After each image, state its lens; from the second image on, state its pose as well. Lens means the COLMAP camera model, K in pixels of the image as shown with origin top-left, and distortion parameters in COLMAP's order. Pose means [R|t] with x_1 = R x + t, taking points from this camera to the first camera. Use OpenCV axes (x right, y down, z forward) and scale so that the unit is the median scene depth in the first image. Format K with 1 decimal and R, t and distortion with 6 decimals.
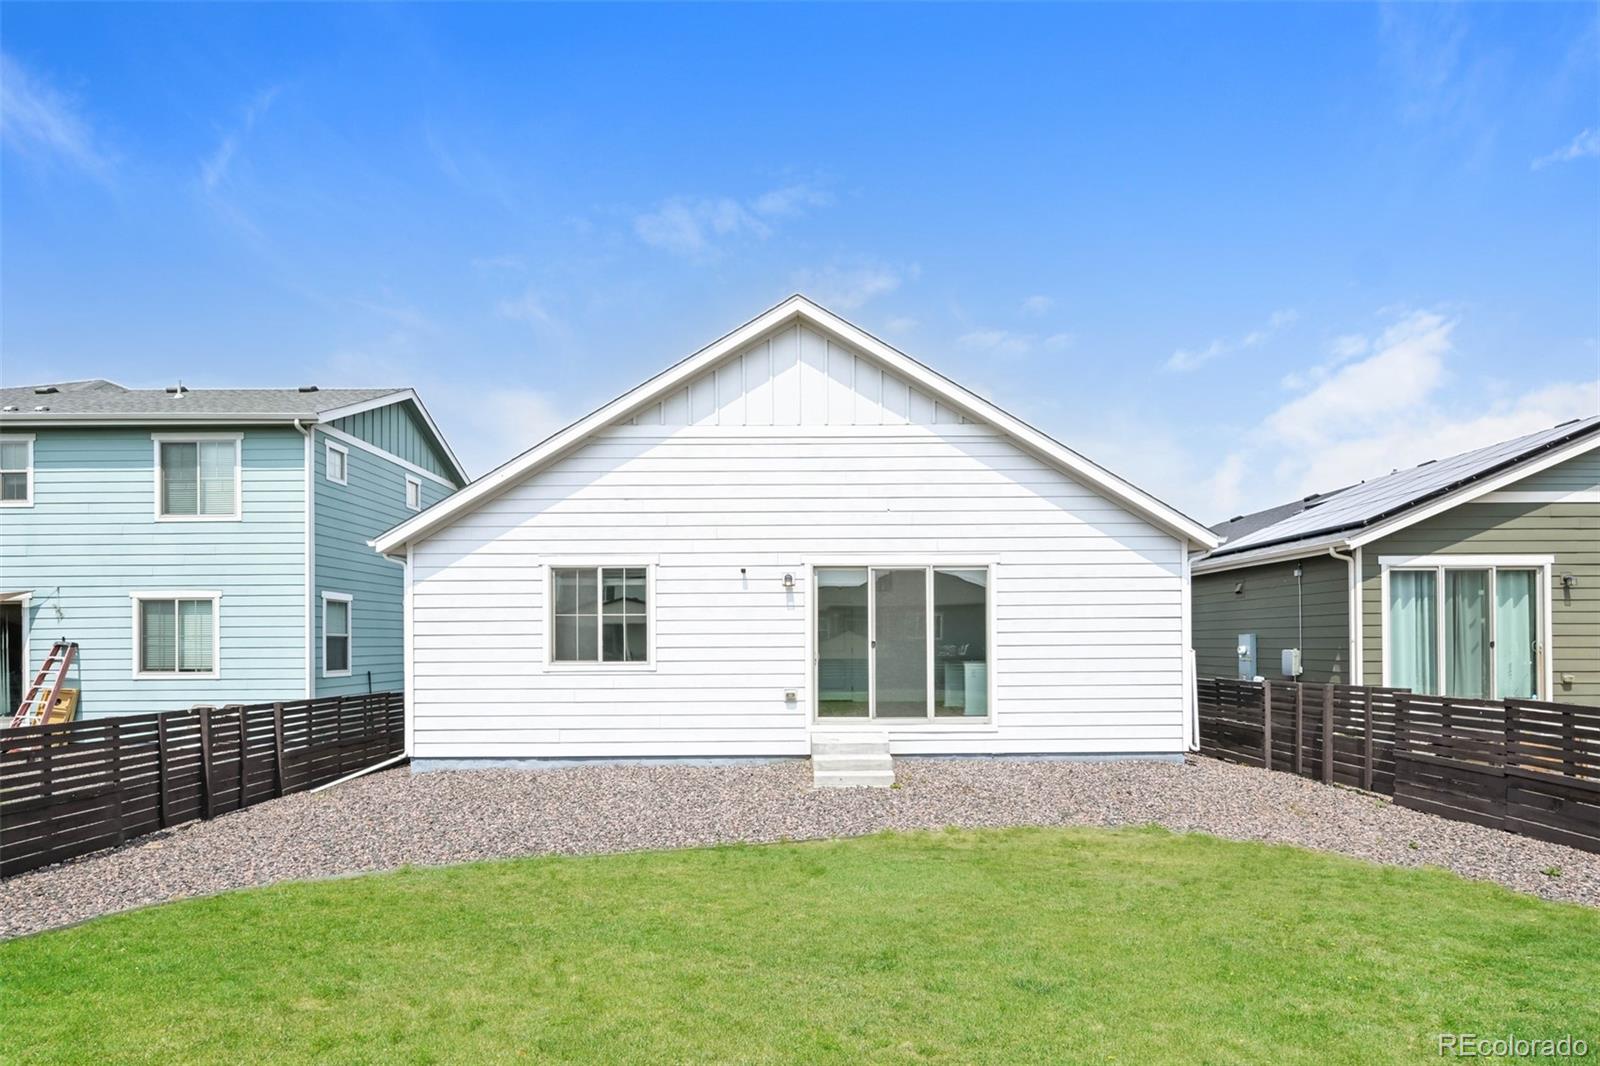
lens RADIAL K [[845.7, 0, 801.5], [0, 845.7, 640.2], [0, 0, 1]] dist [0.001337, 0.000116]
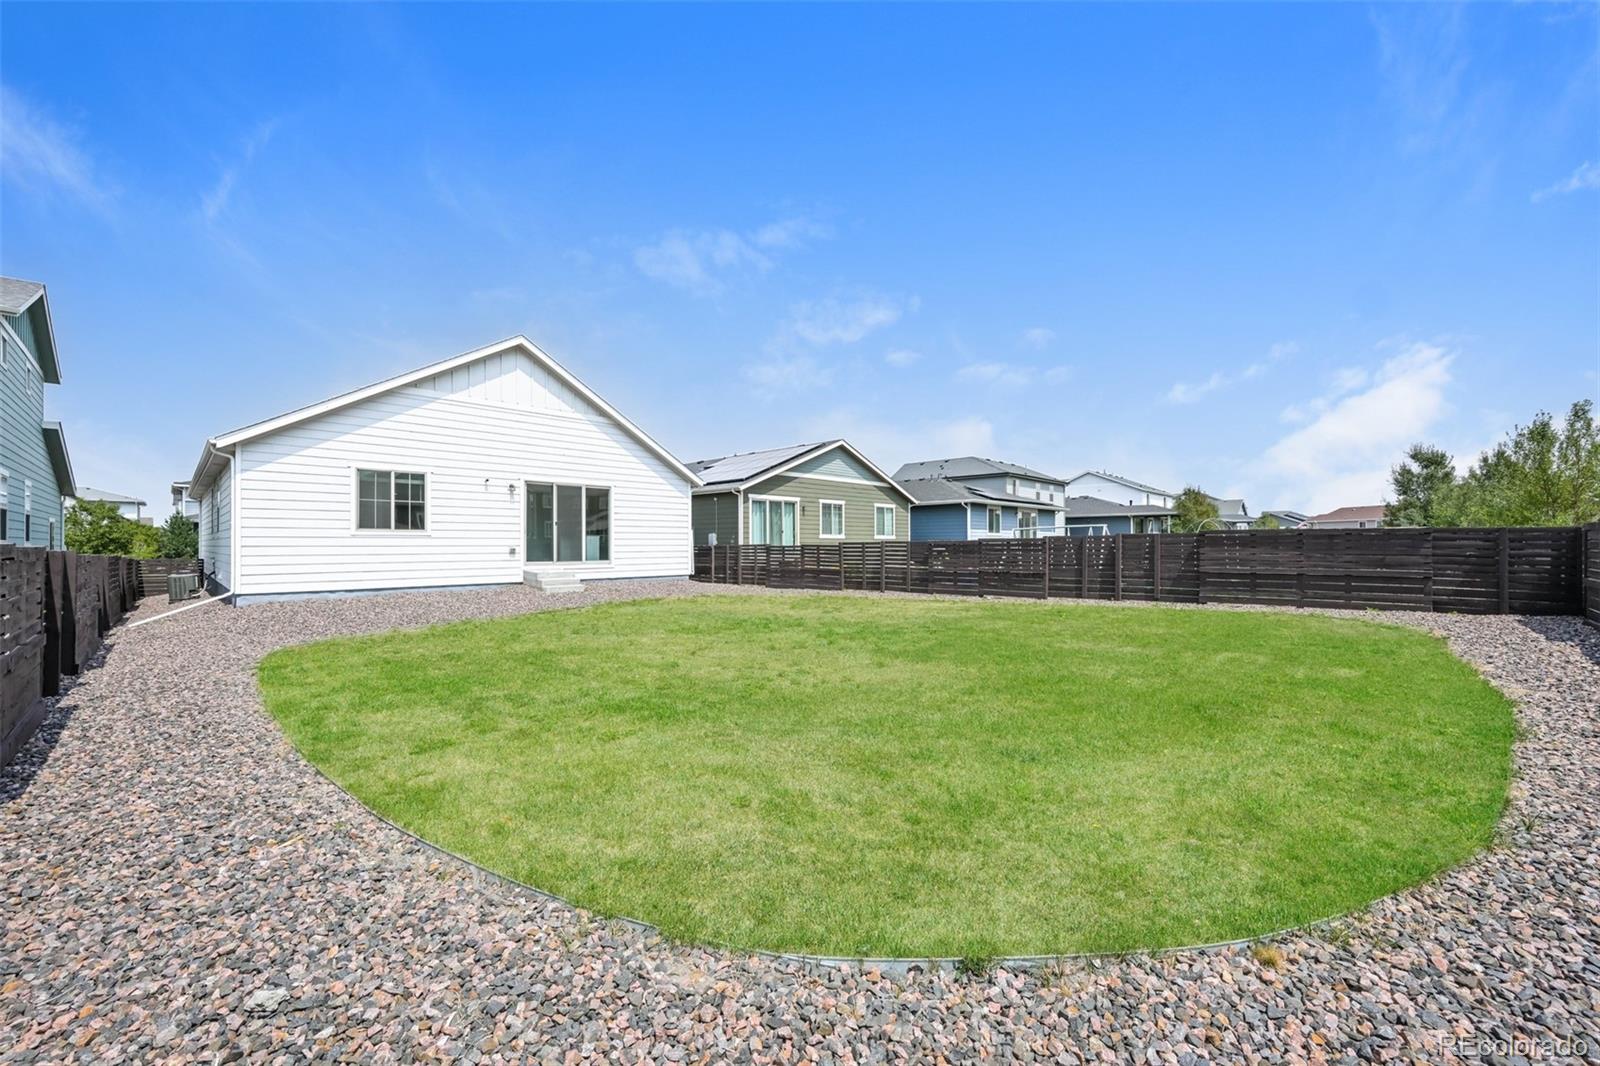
lens RADIAL K [[623.3, 0, 806.3], [0, 623.3, 549.4], [0, 0, 1]] dist [-0.000112, -0.000002]
pose [[0.700281, -0.003012, 0.713861, -0.530559], [-0.000178, 0.999990, 0.004394, 0.057314], [-0.713867, -0.003204, 0.700274, -0.403280]]
